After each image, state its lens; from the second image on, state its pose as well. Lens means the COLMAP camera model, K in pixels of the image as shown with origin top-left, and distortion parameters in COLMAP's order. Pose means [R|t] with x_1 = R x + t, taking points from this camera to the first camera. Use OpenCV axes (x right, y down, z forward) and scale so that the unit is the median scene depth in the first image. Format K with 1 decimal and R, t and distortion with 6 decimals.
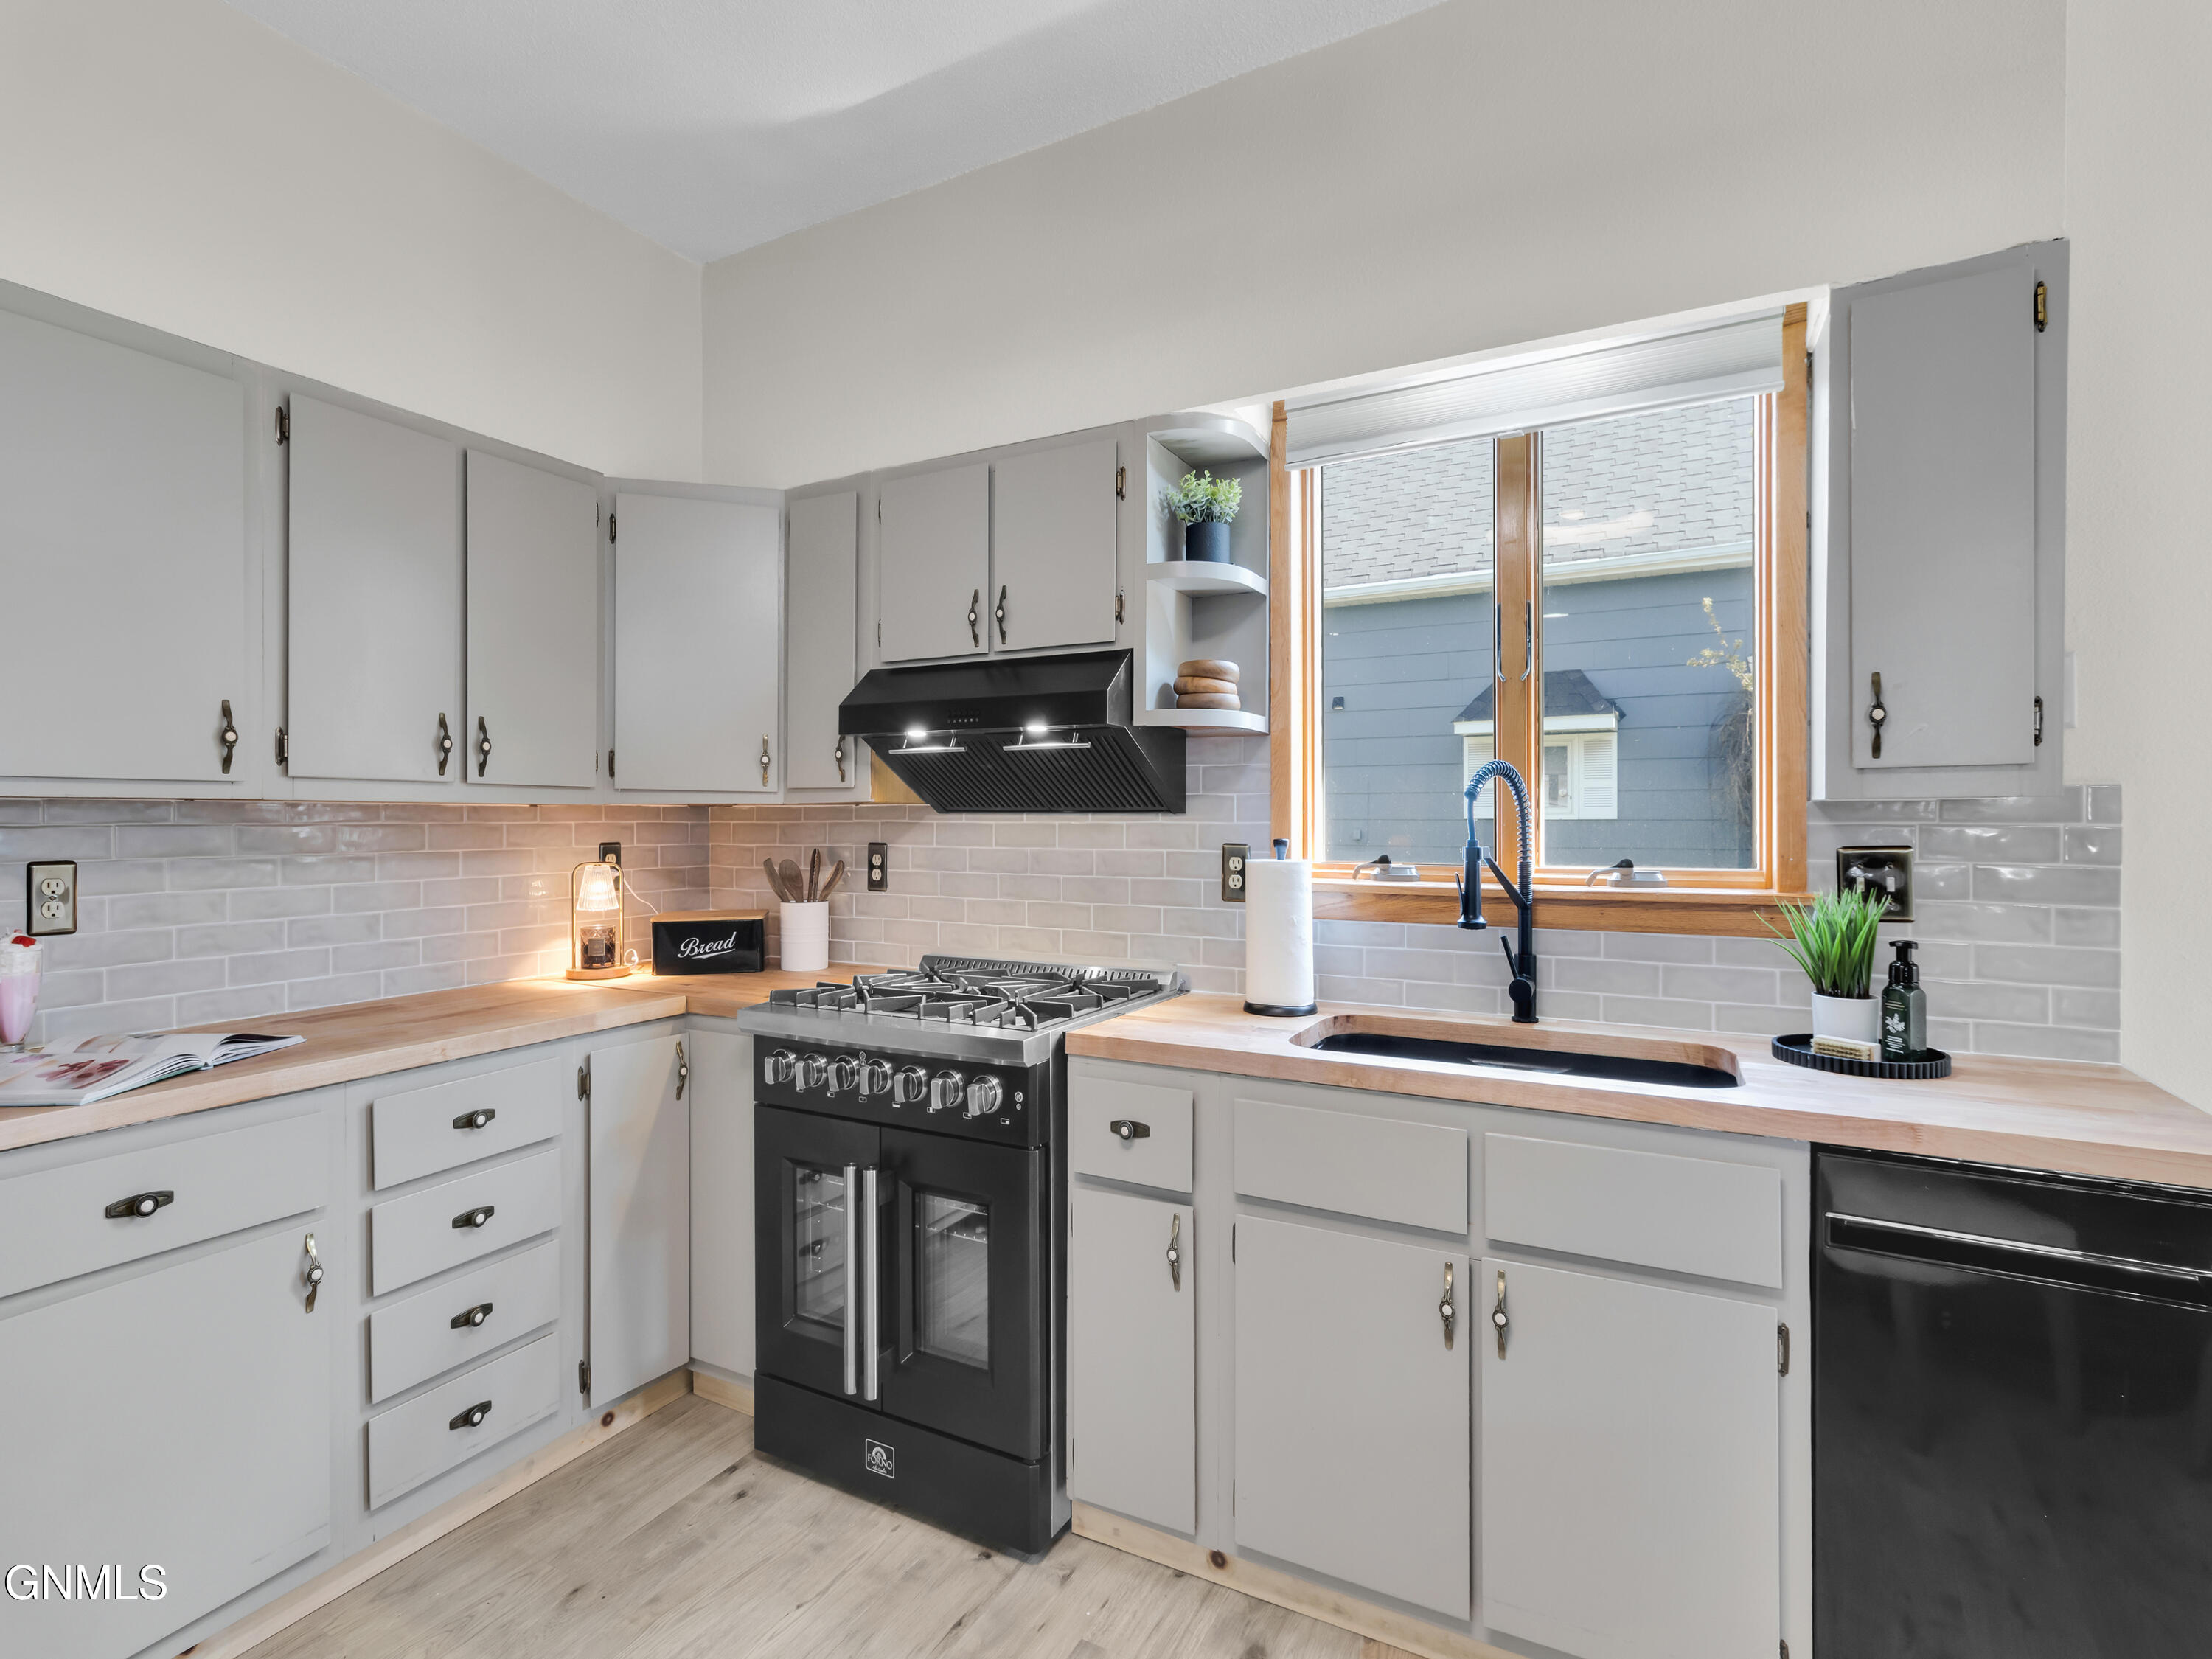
lens RADIAL K [[1024.3, 0, 1113.3], [0, 1024.3, 824.9], [0, 0, 1]] dist [-0.010277, 0.002431]
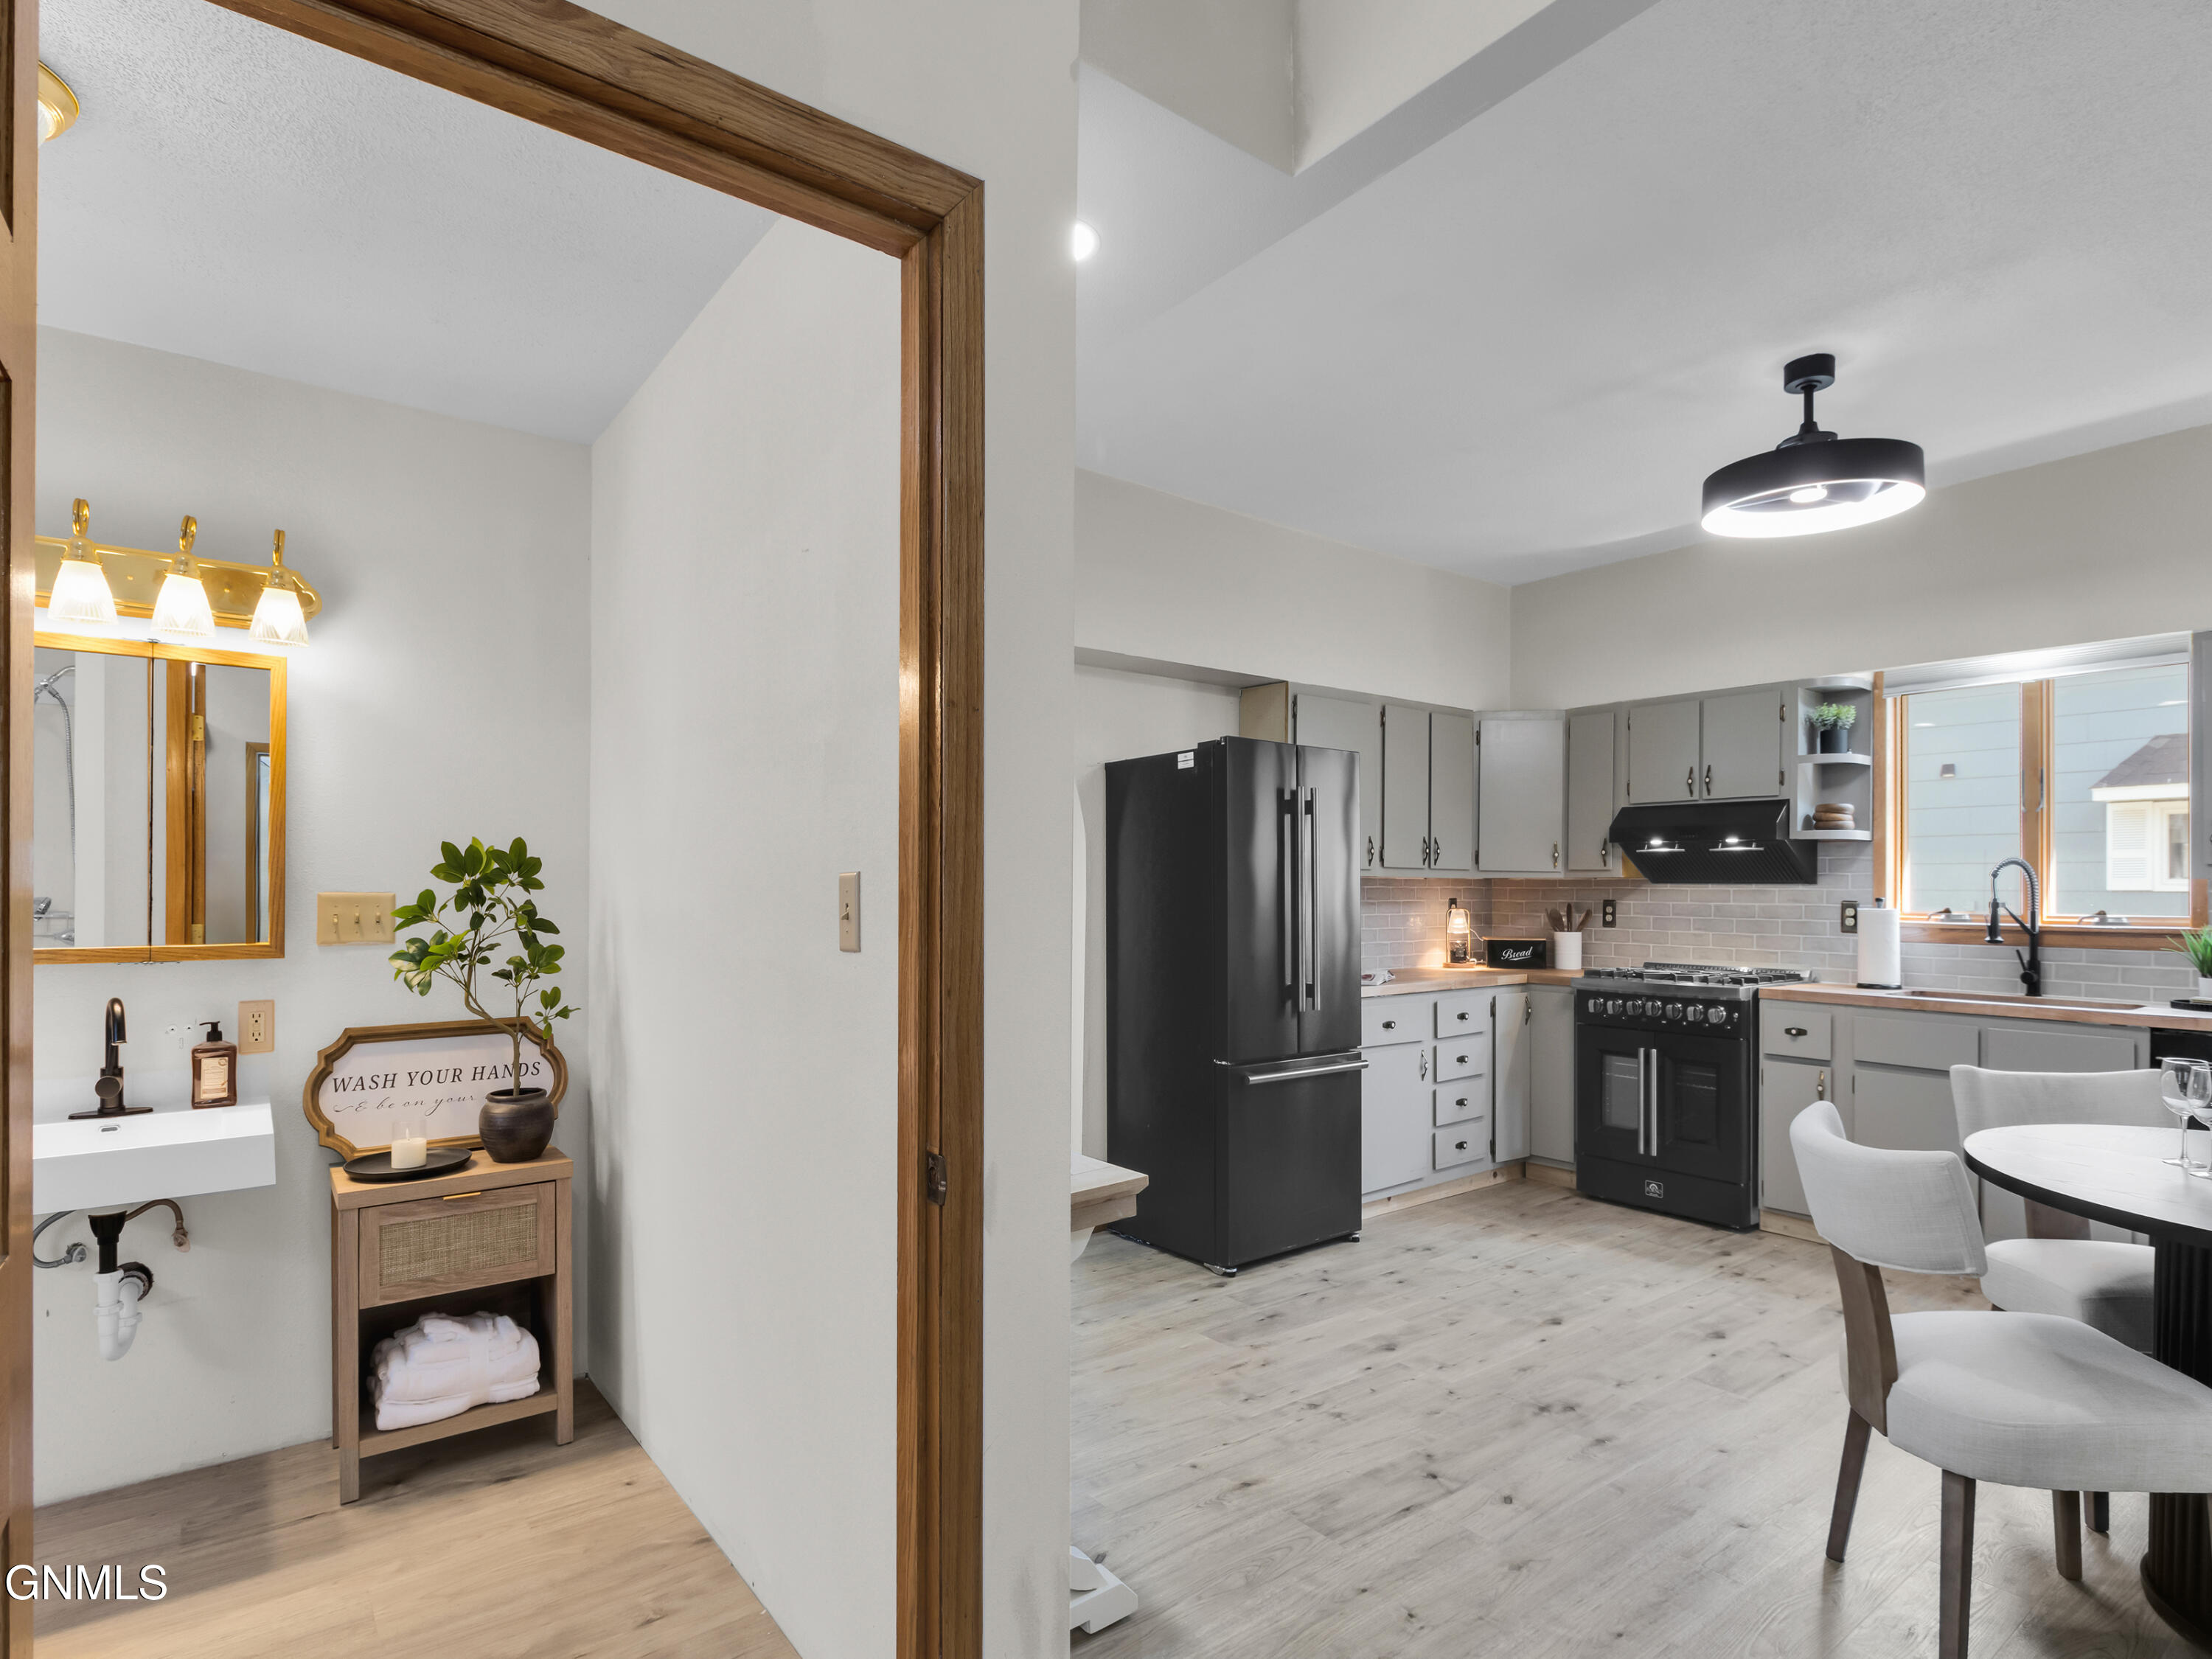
lens RADIAL K [[1140.5, 0, 1110.1], [0, 1140.5, 881.3], [0, 0, 1]] dist [-0.015209, 0.006654]
pose [[0.904417, 0.002486, -0.426642, -0.226332], [-0.006264, 0.999953, -0.007452, 0.007560], [0.426603, 0.009412, 0.904390, -1.487616]]
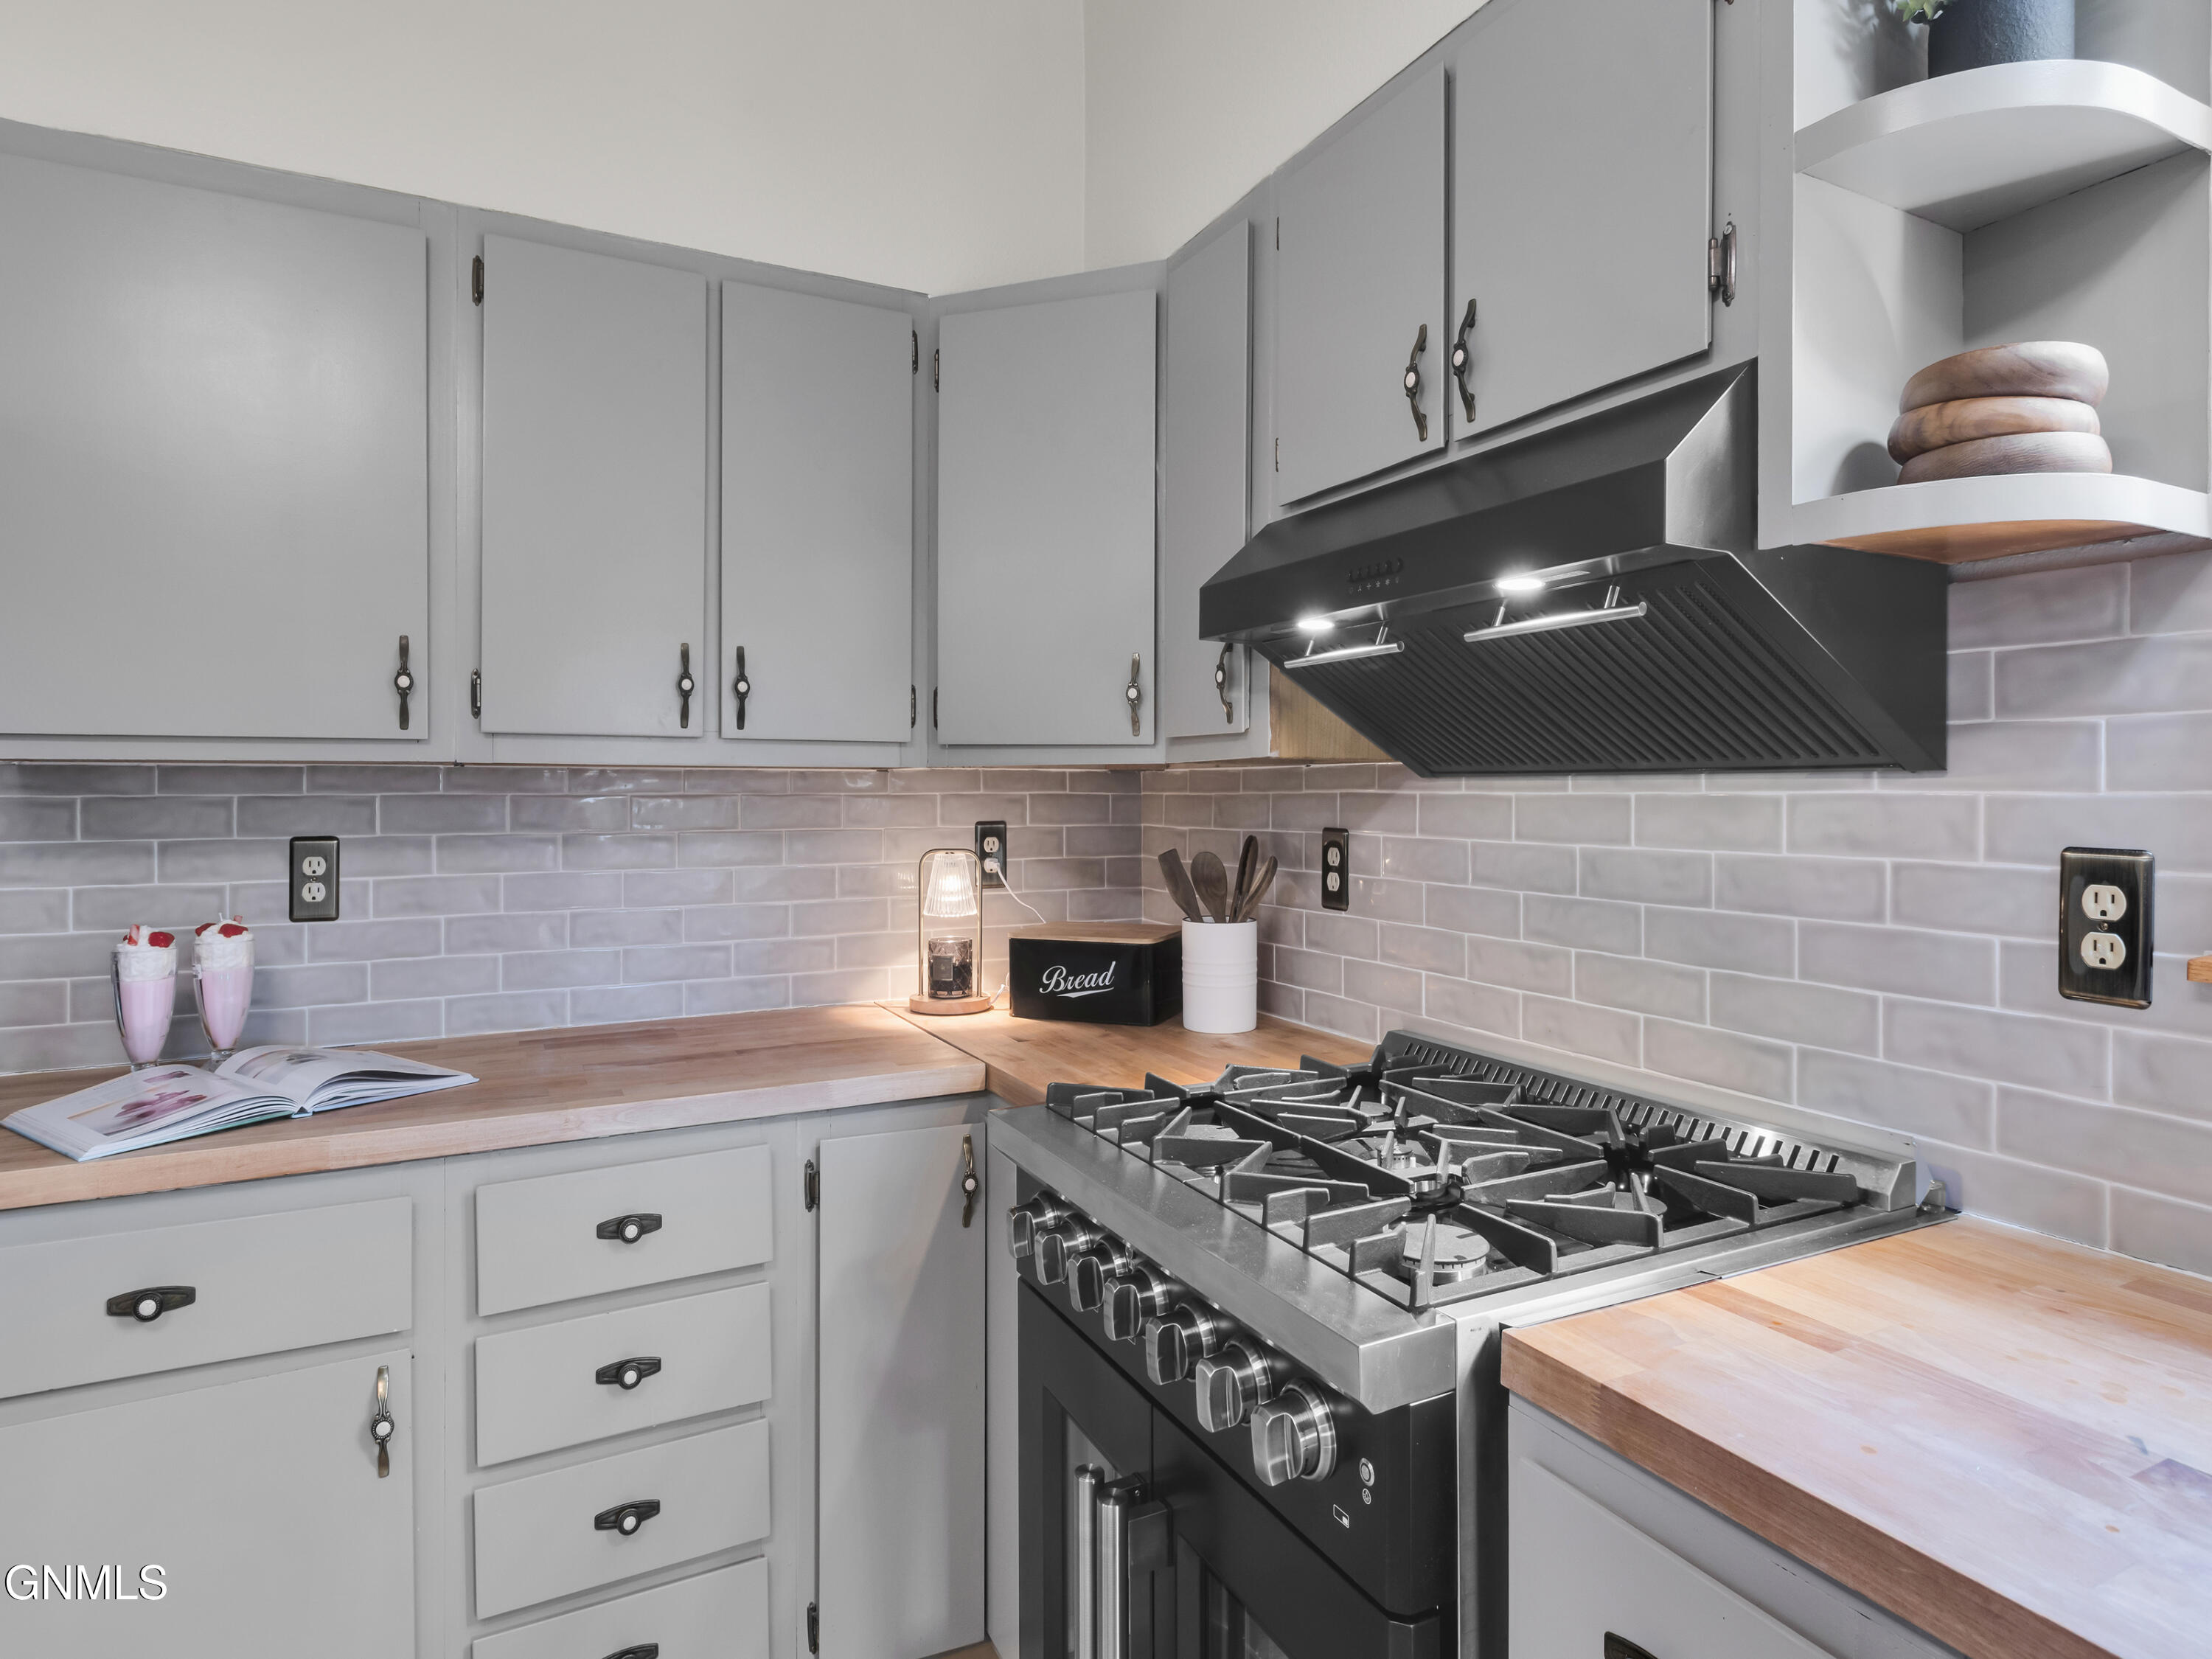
lens RADIAL K [[1214.4, 0, 1085.2], [0, 1214.4, 787.6], [0, 0, 1]] dist [-0.006263, 0.001219]
pose [[0.809372, -0.002261, -0.587292, 0.084321], [-0.002394, 0.999972, -0.007148, -0.000239], [0.587292, 0.007191, 0.809343, 0.461019]]
